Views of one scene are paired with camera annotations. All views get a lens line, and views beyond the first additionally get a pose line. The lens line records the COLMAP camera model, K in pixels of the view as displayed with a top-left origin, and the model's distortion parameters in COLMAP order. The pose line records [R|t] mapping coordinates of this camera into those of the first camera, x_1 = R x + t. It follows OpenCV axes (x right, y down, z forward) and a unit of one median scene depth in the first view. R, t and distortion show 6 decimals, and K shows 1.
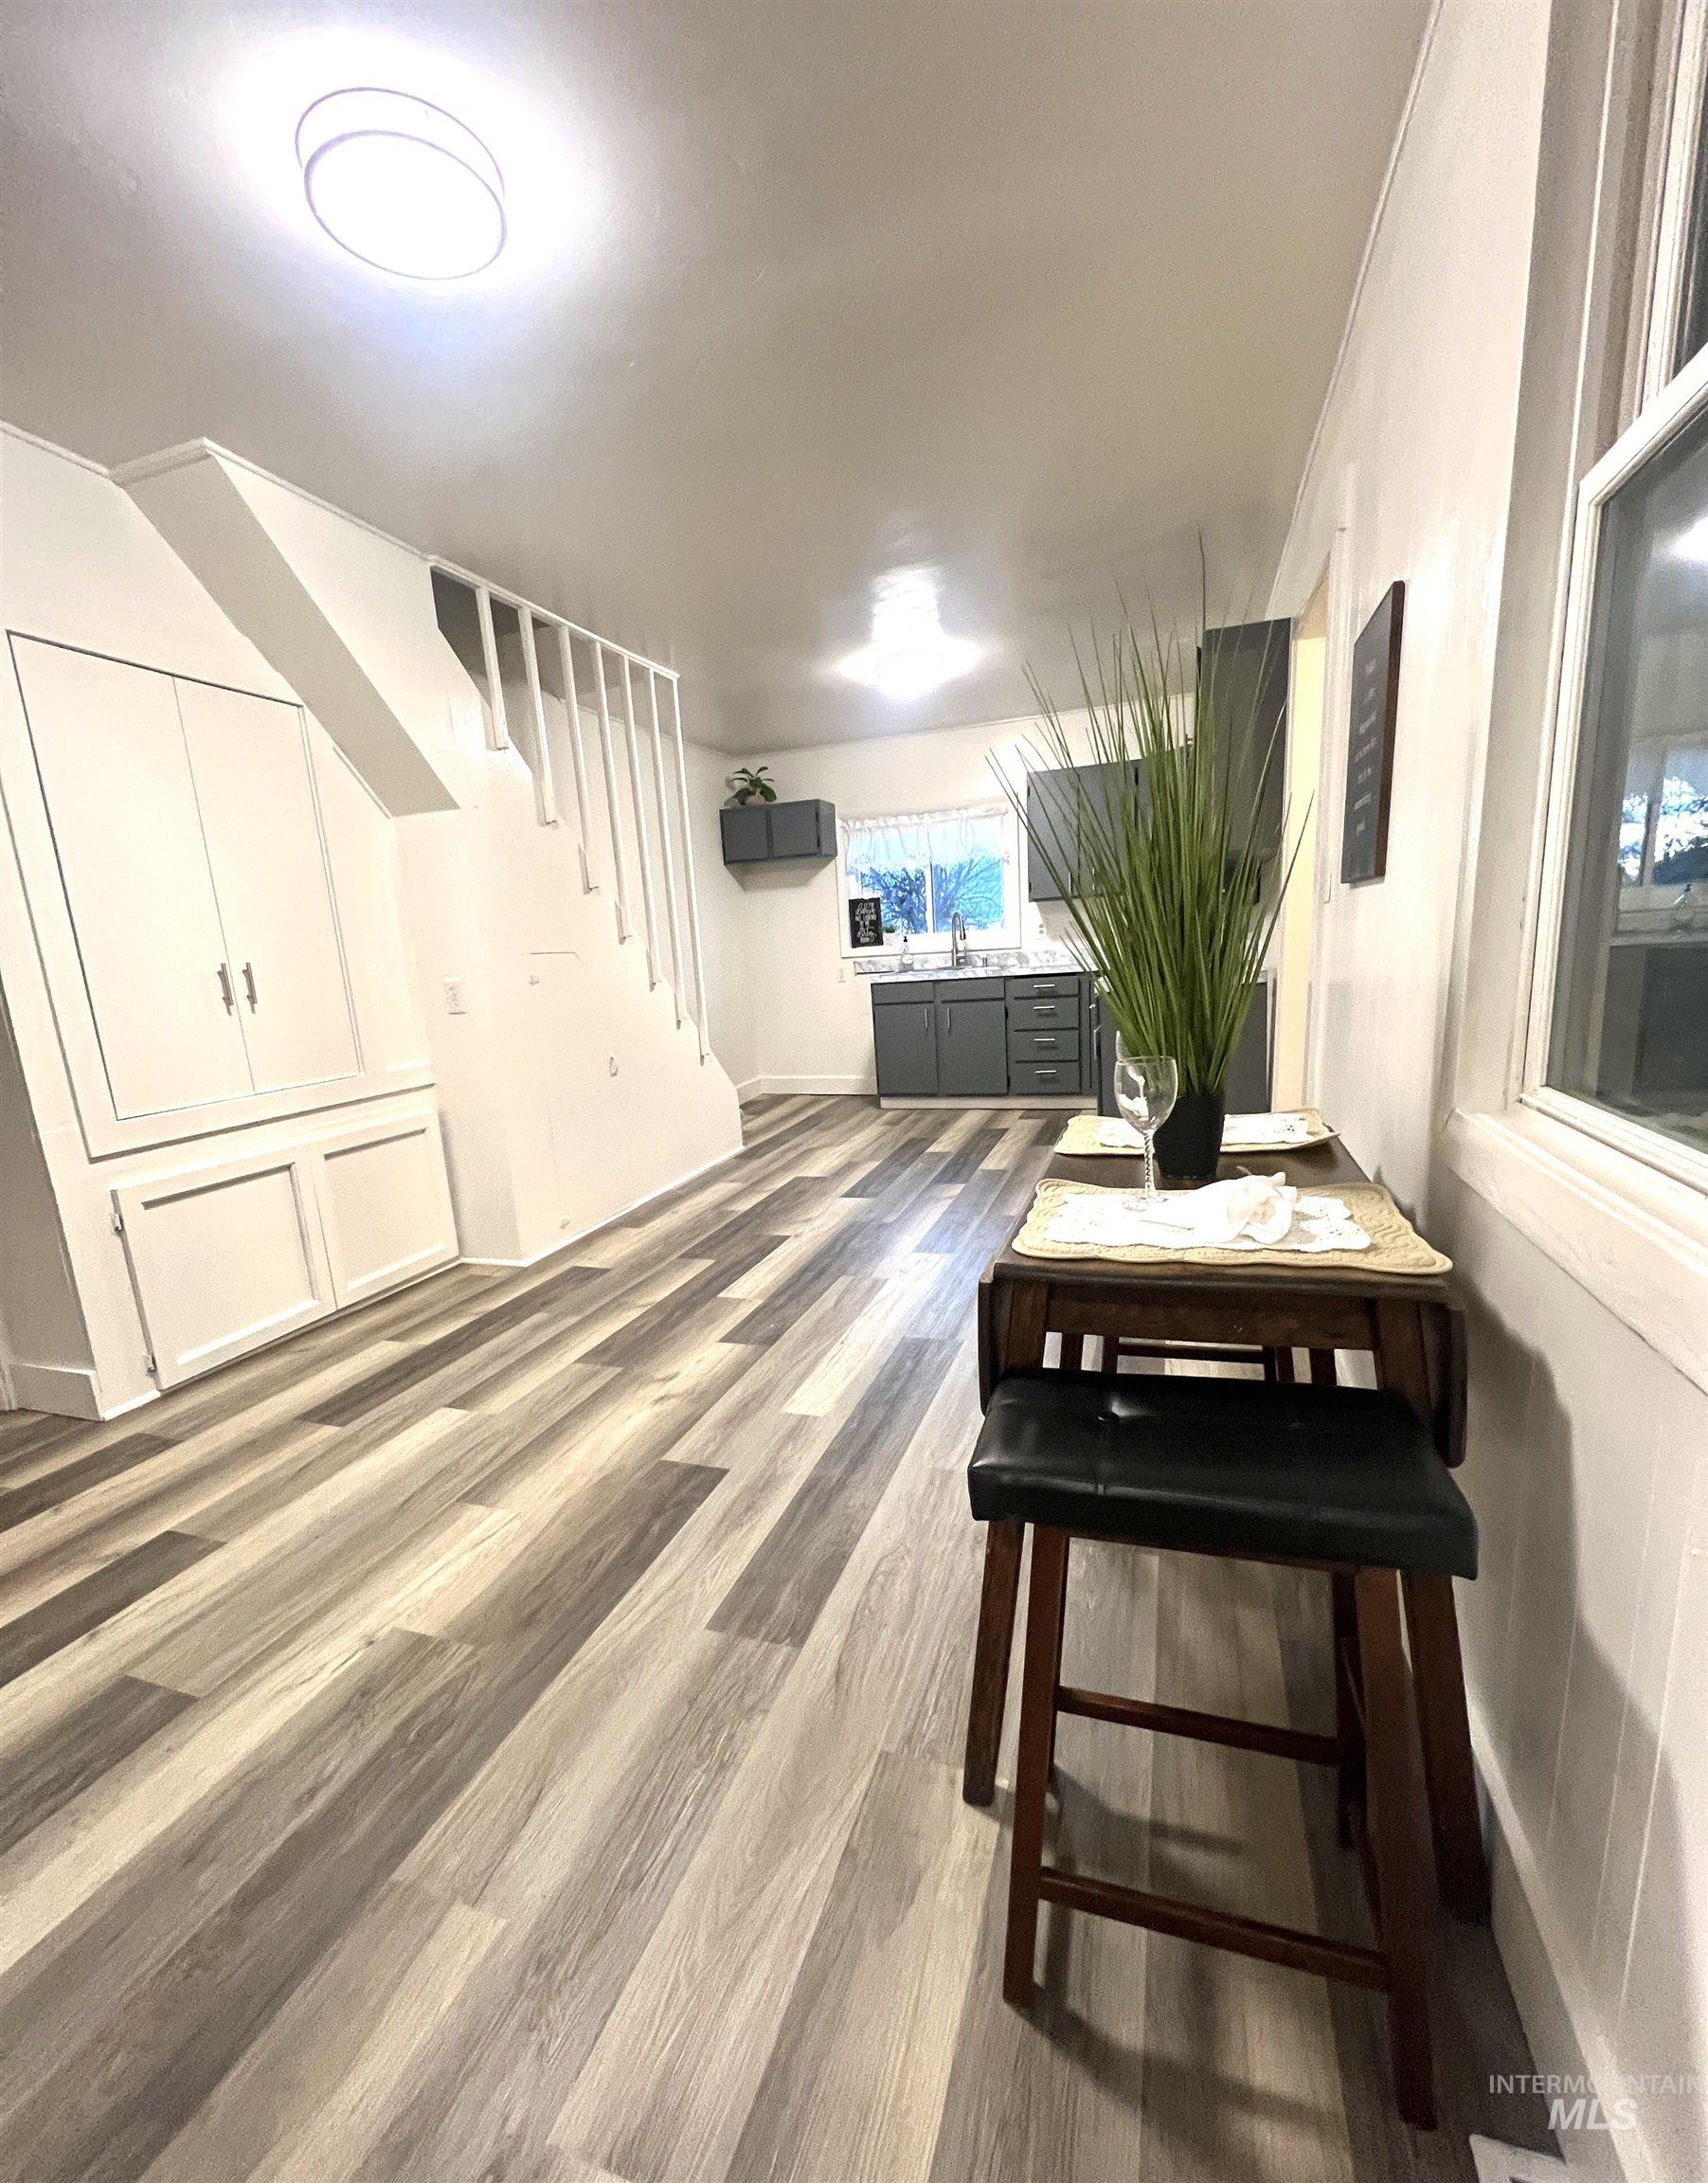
lens RADIAL K [[911.8, 0, 854.8], [0, 911.8, 1139.2], [0, 0, 1]] dist [-0.001831, -0.000347]
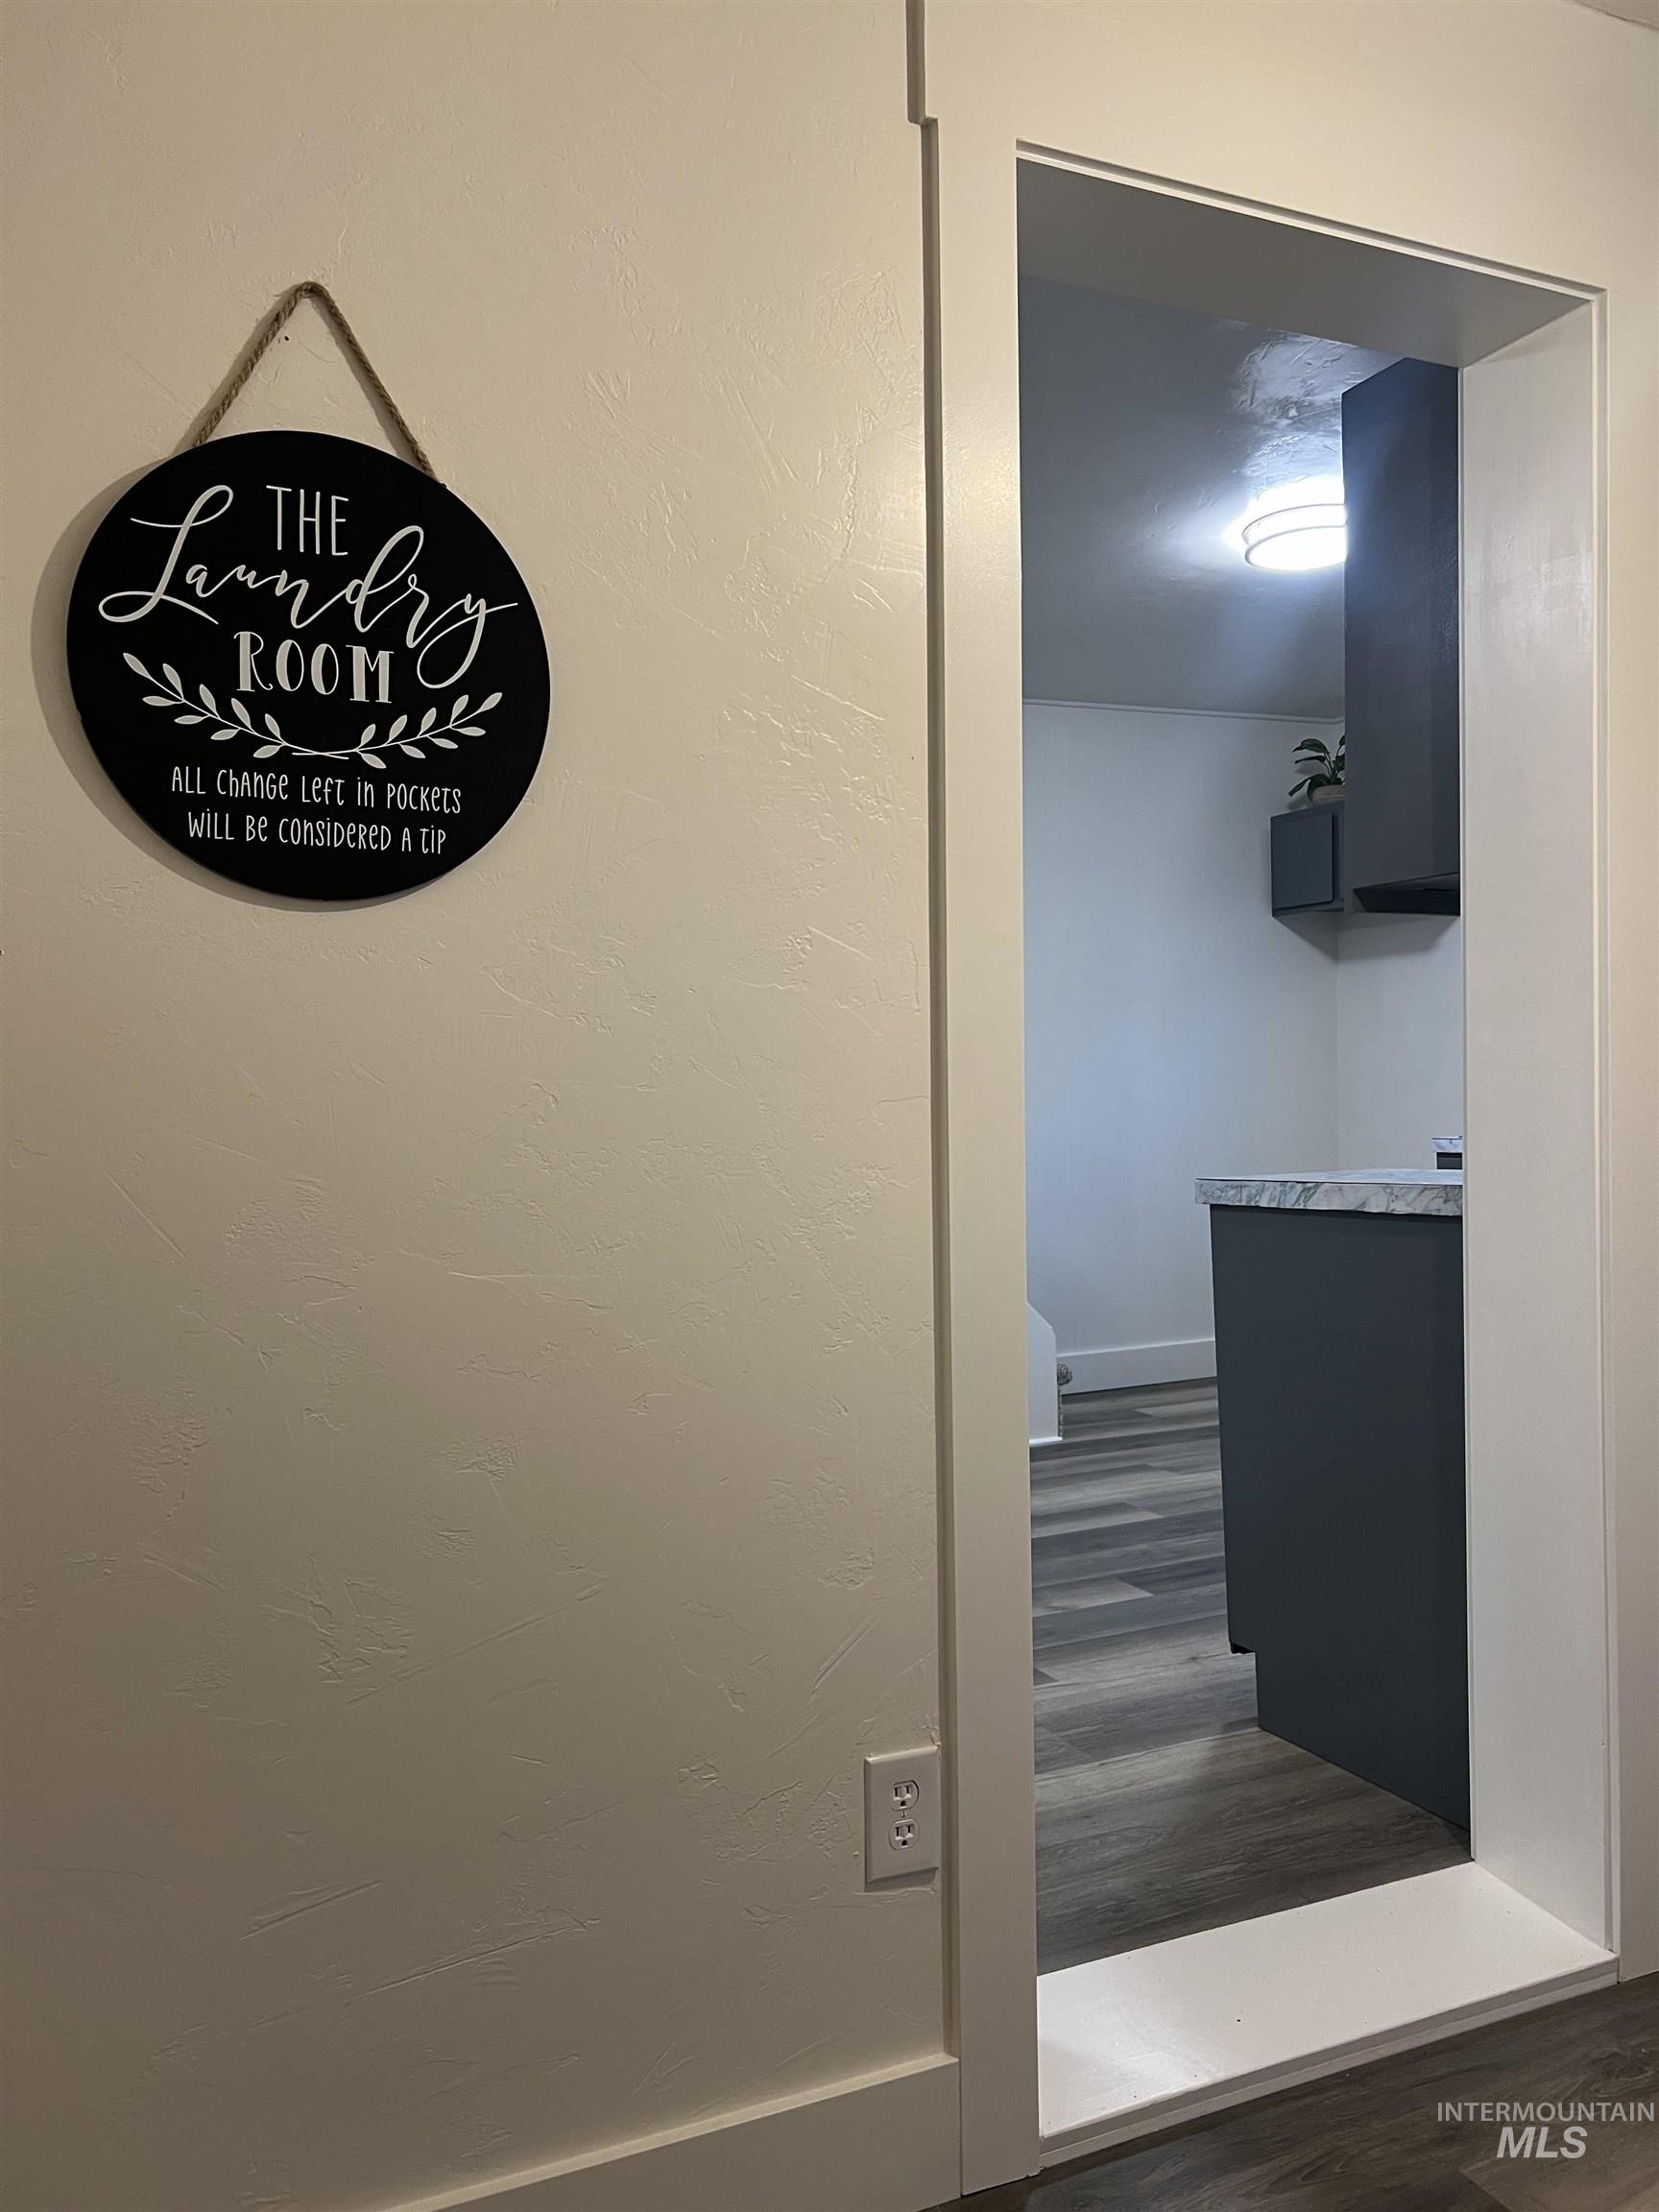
lens RADIAL K [[1665.0, 0, 843.5], [0, 1665.0, 1109.9], [0, 0, 1]] dist [0.054286, -0.057151]
pose [[0.685035, 0.053052, -0.726576, 0.576763], [-0.173726, 0.980468, -0.092203, -0.080120], [0.707493, 0.189387, 0.680872, 0.254989]]
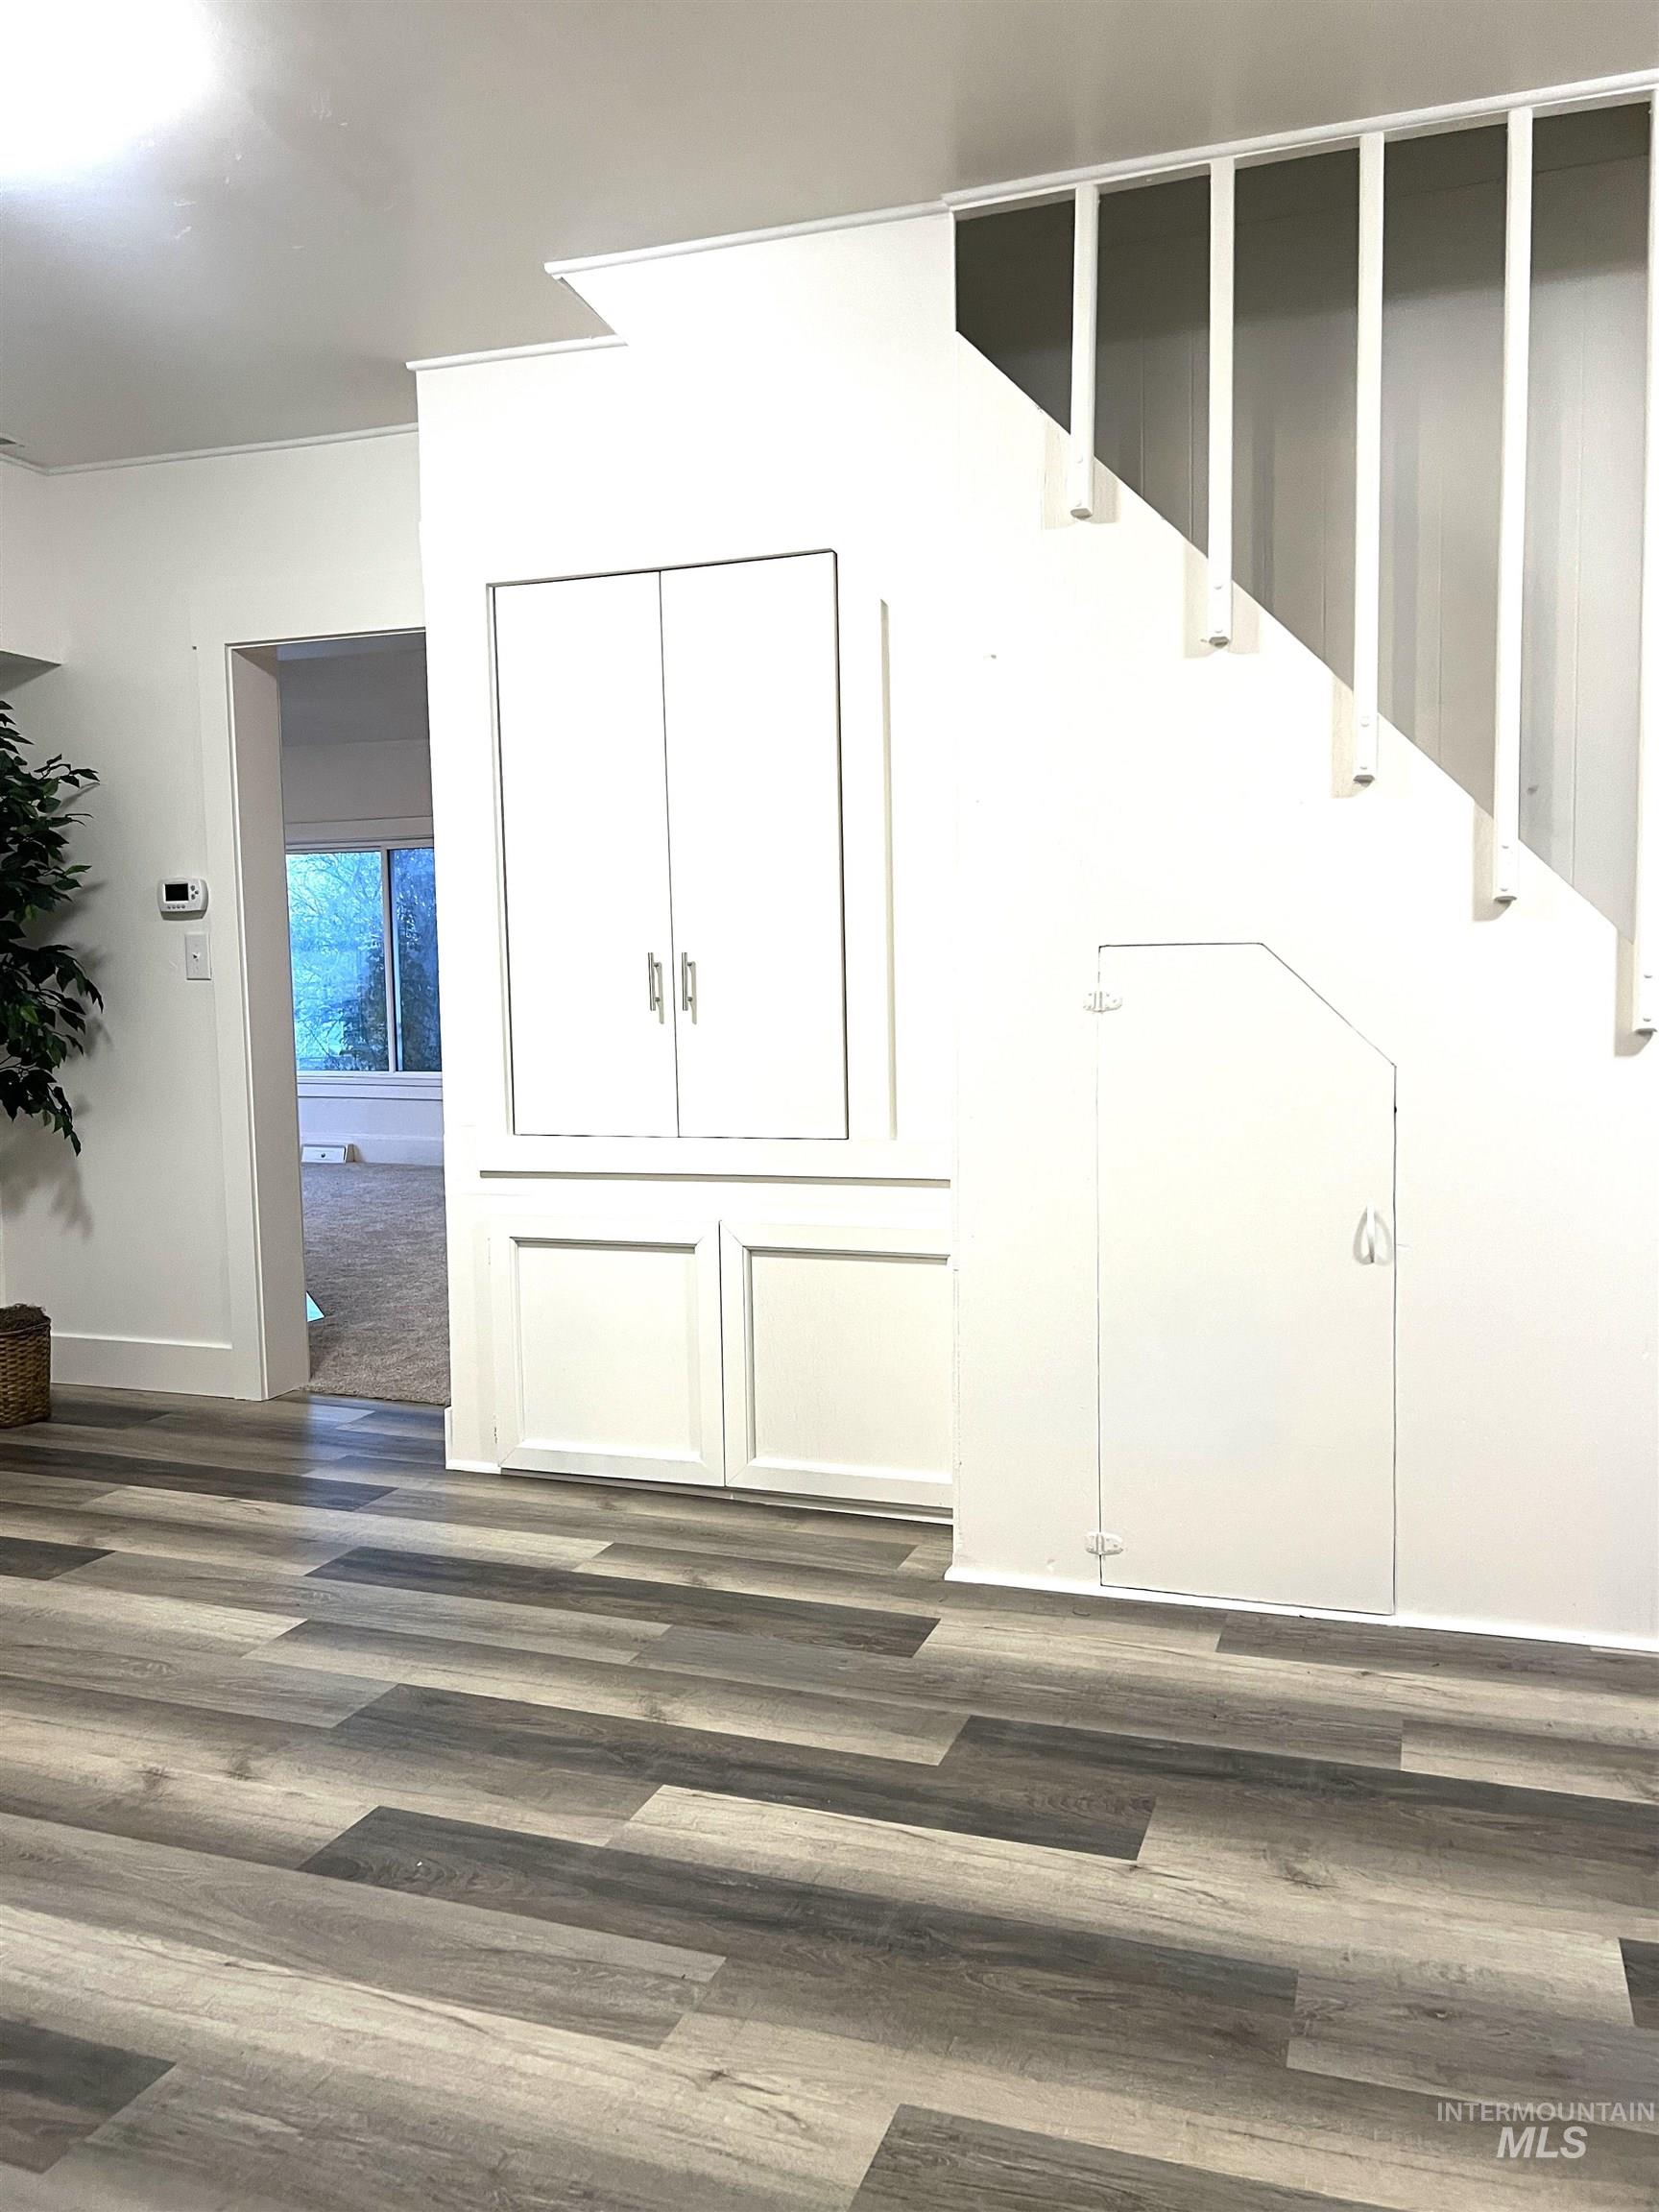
lens RADIAL K [[1665.0, 0, 843.5], [0, 1665.0, 1109.9], [0, 0, 1]] dist [0.054286, -0.057151]
pose [[-0.006575, 0.131626, -0.991278, 0.382778], [-0.193005, 0.972493, 0.130411, -0.163607], [0.981176, 0.192179, 0.019011, 0.687078]]
